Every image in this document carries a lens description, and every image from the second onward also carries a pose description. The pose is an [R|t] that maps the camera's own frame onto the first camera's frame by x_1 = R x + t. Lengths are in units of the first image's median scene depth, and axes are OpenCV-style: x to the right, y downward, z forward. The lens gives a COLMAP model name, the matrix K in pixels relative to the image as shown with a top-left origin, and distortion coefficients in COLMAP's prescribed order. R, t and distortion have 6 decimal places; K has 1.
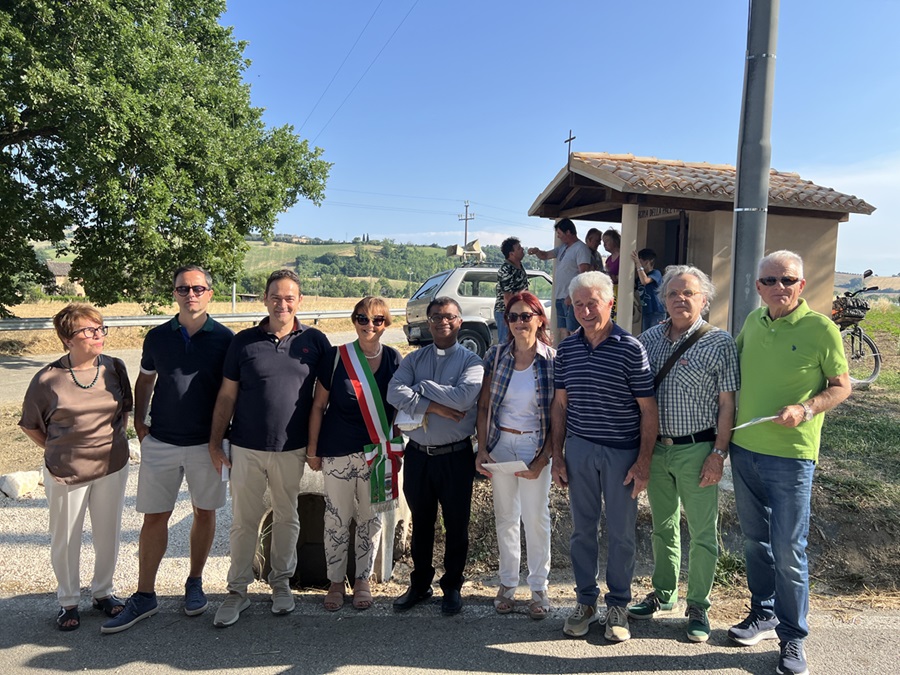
lens RADIAL K [[680.7, 0, 452.2], [0, 680.7, 341.3], [0, 0, 1]] dist [0.033936, -0.041565]
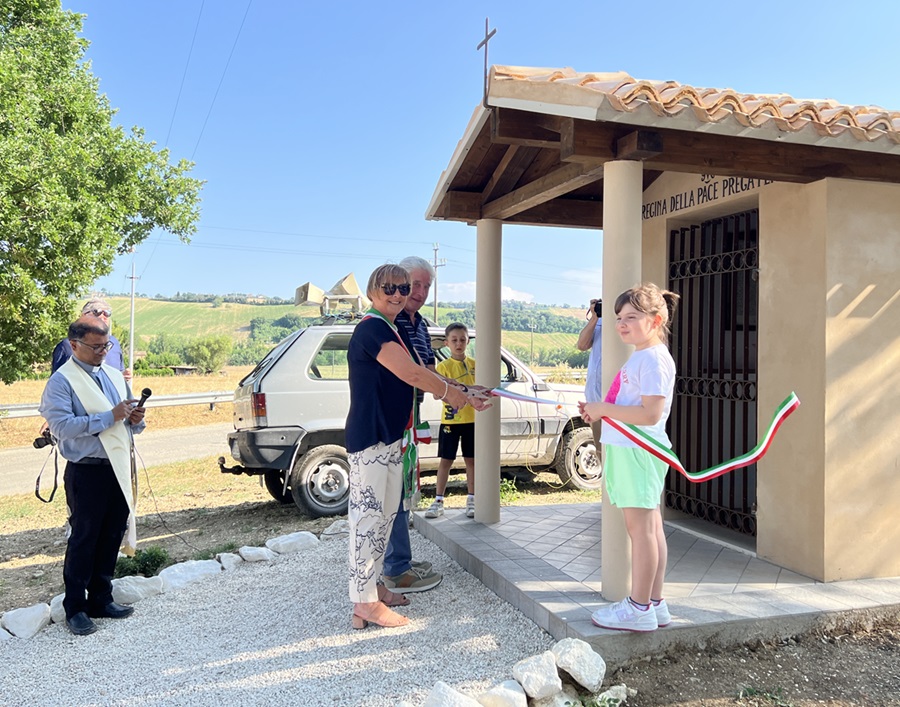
lens RADIAL K [[798.4, 0, 452.4], [0, 798.4, 350.8], [0, 0, 1]] dist [-0.002175, -0.001727]
pose [[0.999579, -0.024575, 0.015424, 0.074812], [0.025714, 0.996571, -0.078645, -0.026012], [-0.013438, 0.079008, 0.996783, 0.266999]]
